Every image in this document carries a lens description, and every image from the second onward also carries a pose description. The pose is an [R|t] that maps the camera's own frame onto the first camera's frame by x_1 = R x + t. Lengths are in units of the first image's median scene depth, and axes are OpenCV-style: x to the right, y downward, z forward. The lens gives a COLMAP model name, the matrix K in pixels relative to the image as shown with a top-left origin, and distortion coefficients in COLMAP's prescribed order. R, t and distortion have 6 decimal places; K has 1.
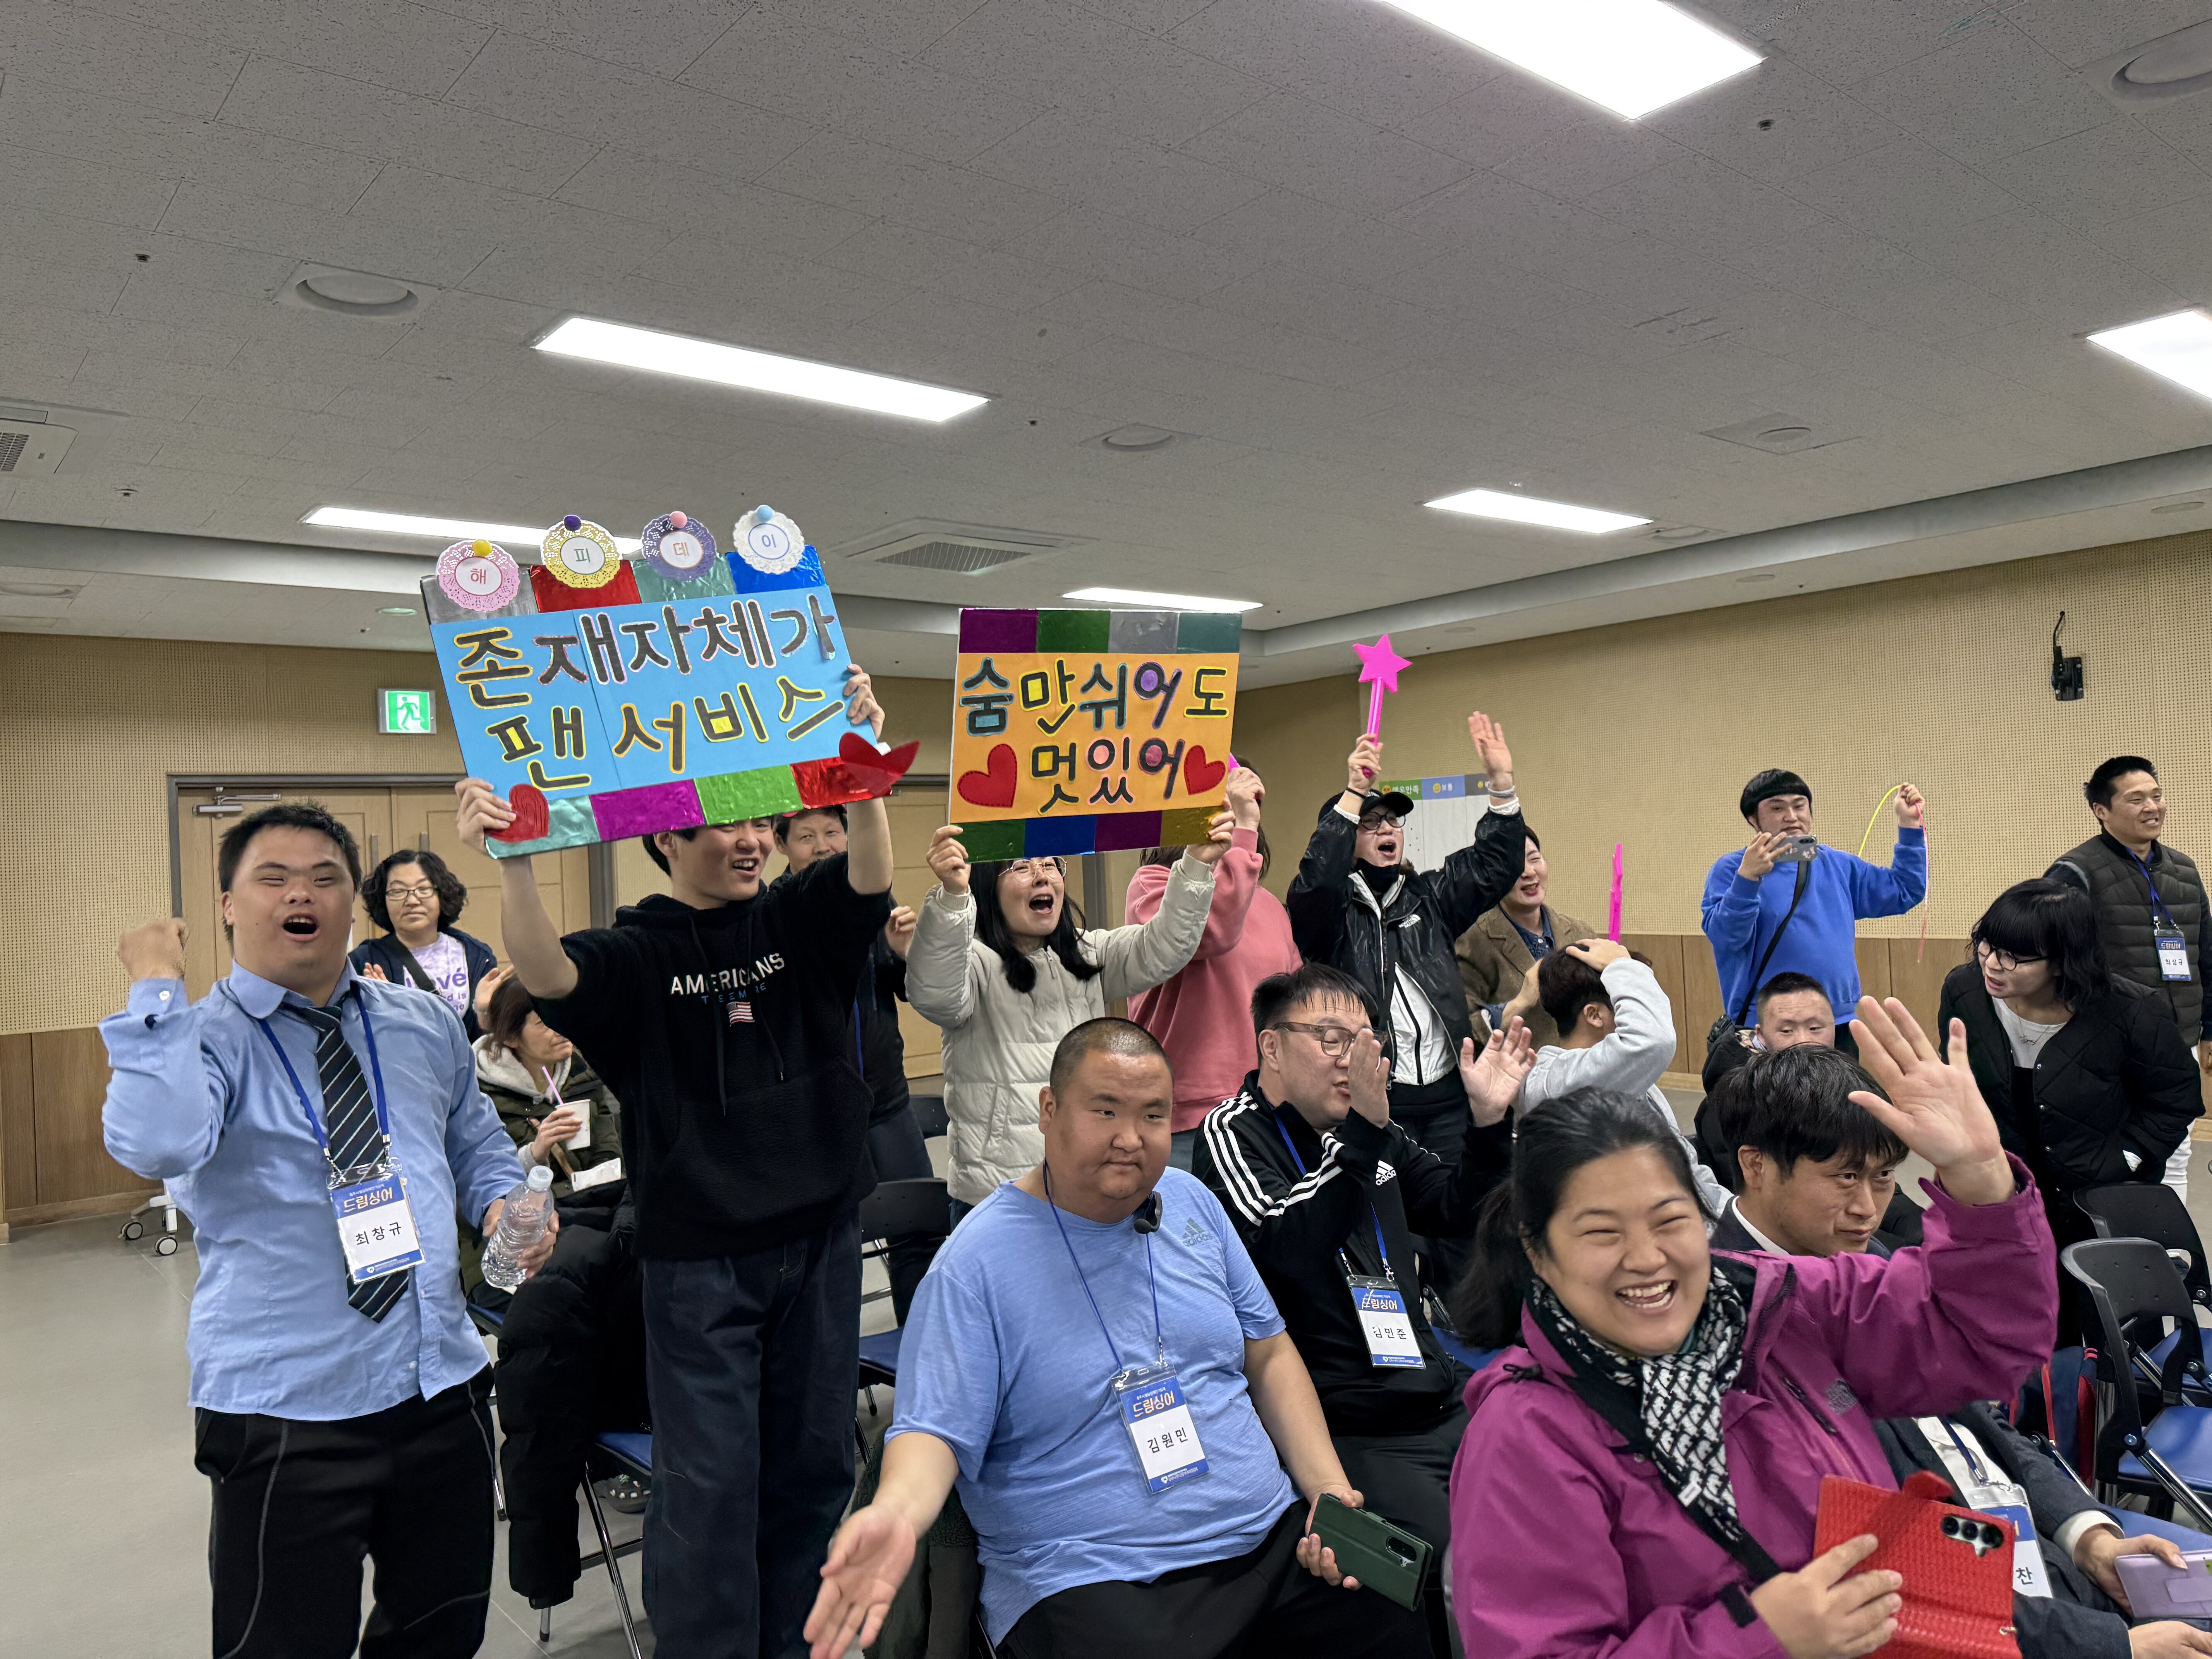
lens RADIAL K [[1572.9, 0, 1106.0], [0, 1572.9, 829.5], [0, 0, 1]] dist [-0.000096, -0.000120]
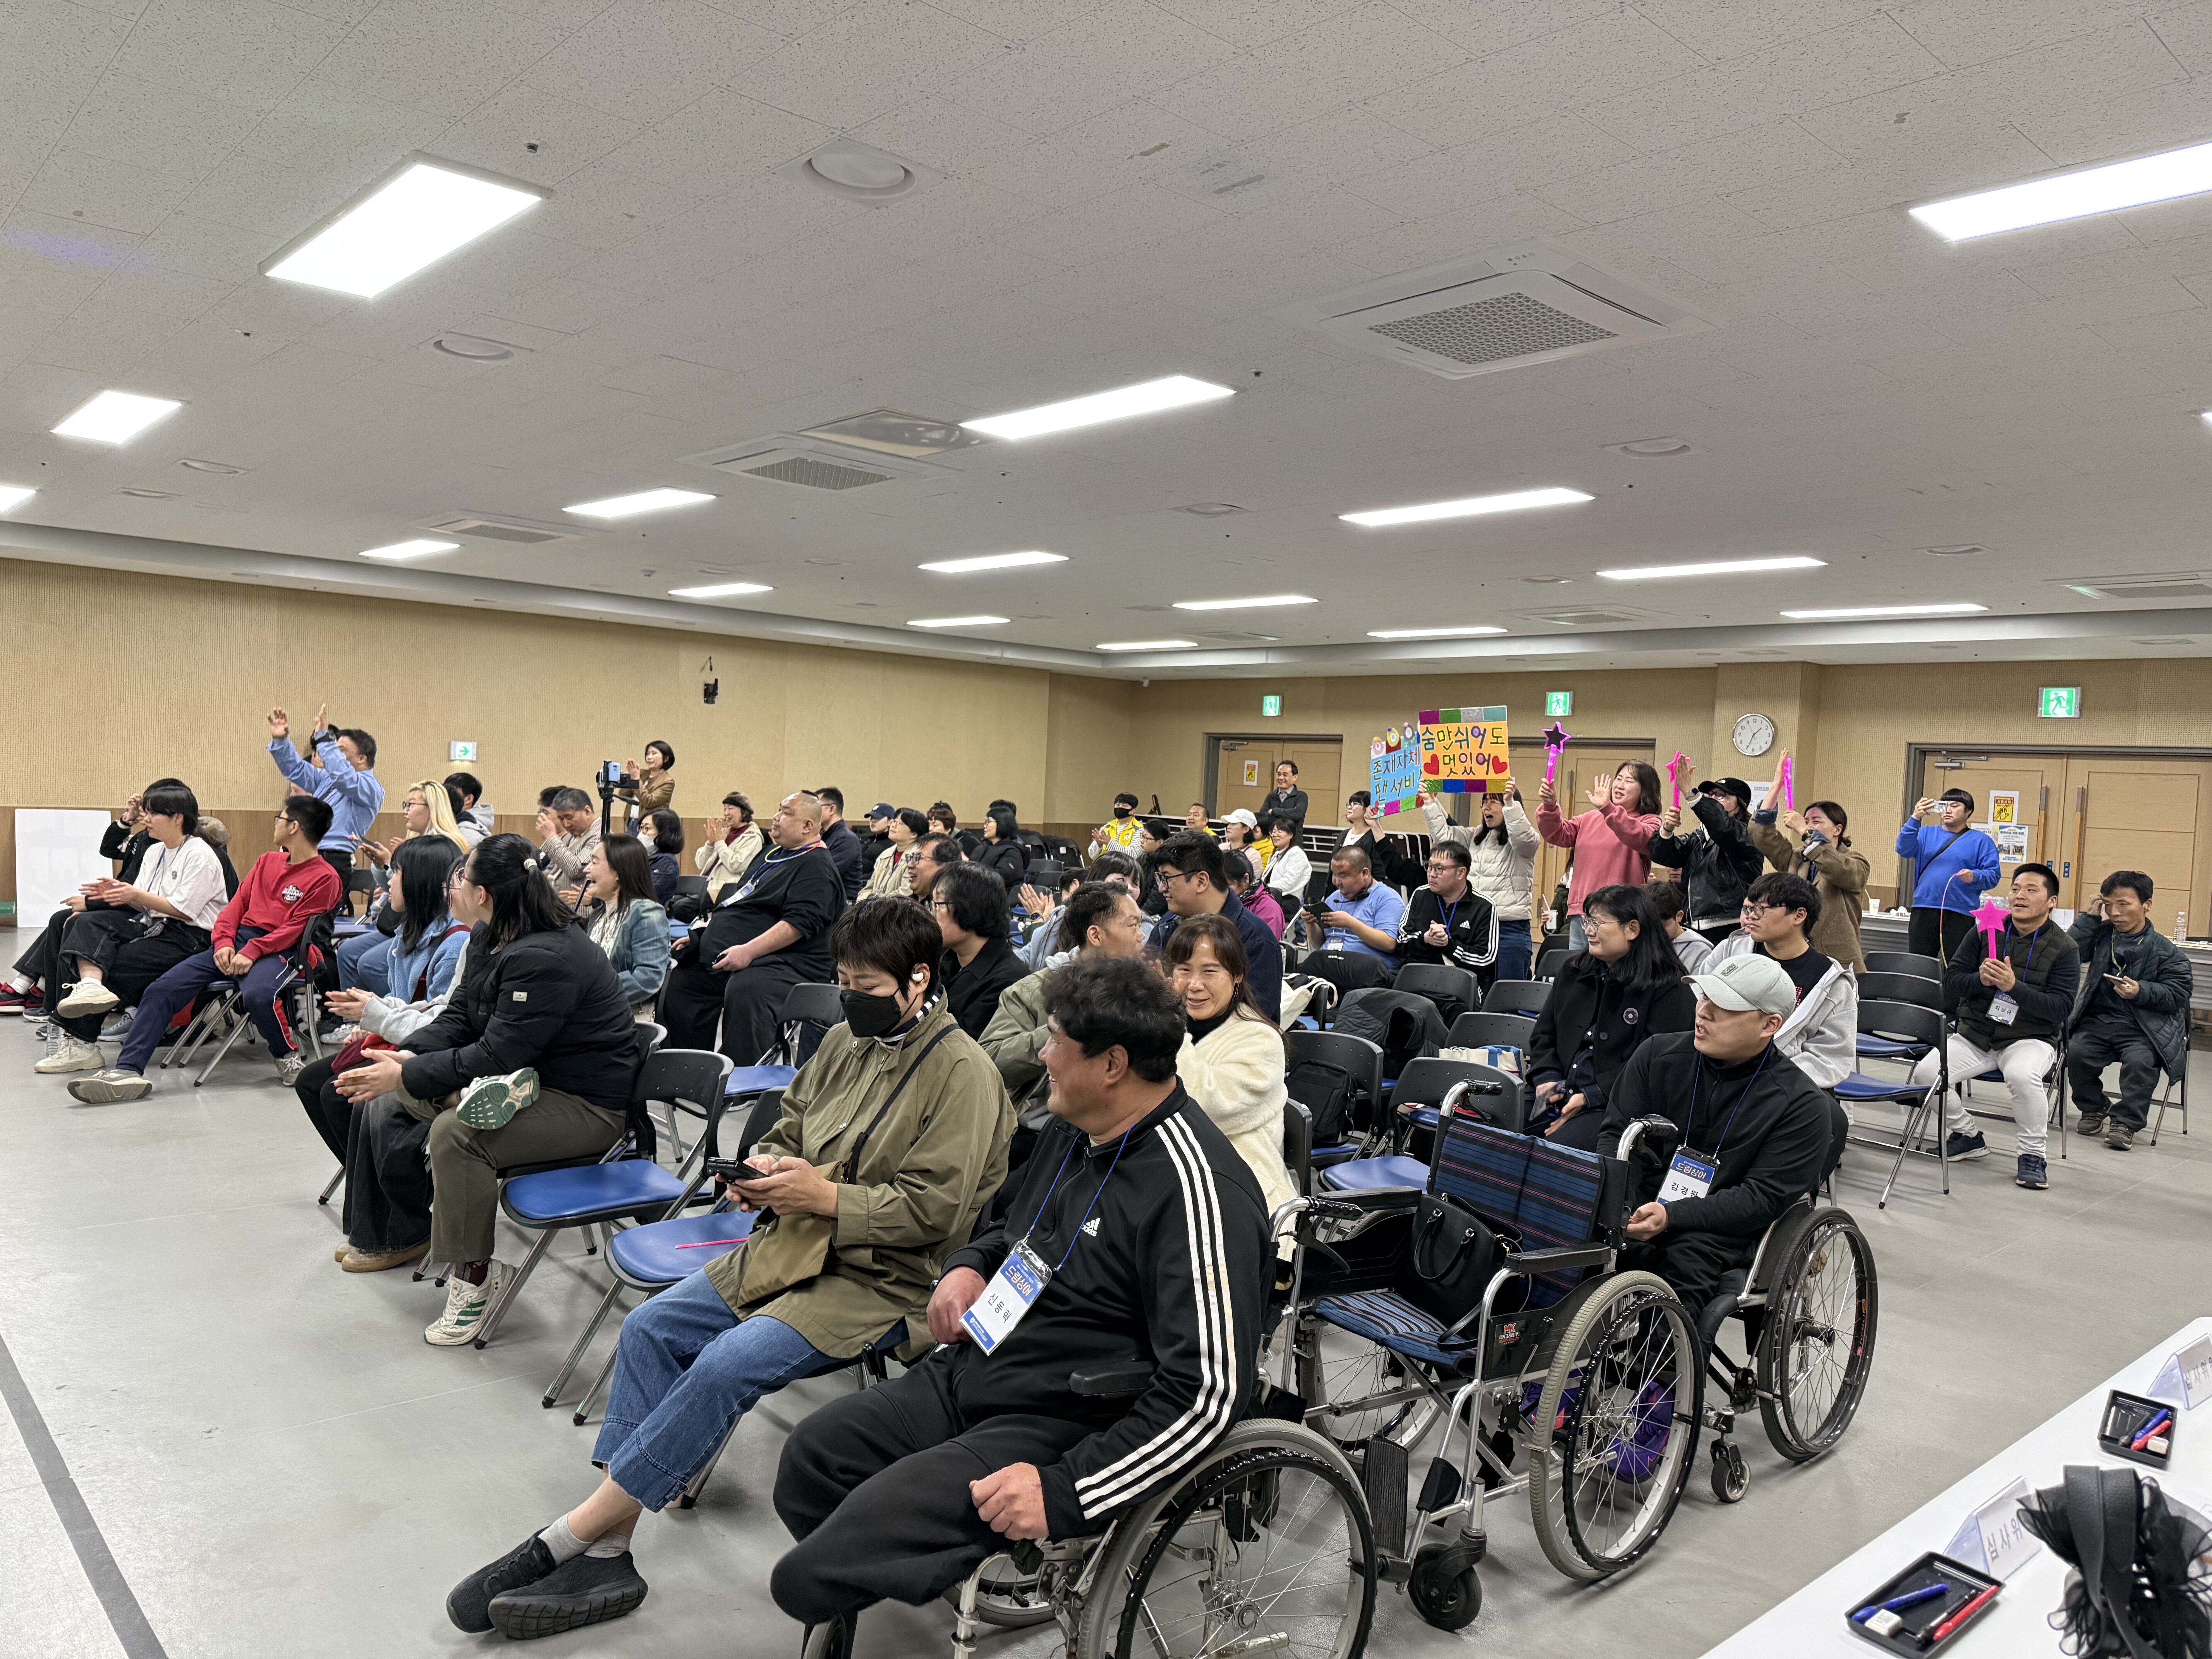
lens RADIAL K [[1572.9, 0, 1106.0], [0, 1572.9, 829.5], [0, 0, 1]] dist [-0.000096, -0.000120]
pose [[0.033414, 0.077988, -0.996394, 2.759700], [-0.035265, 0.996422, 0.076808, -0.112133], [0.998819, 0.032571, 0.036045, 0.248987]]
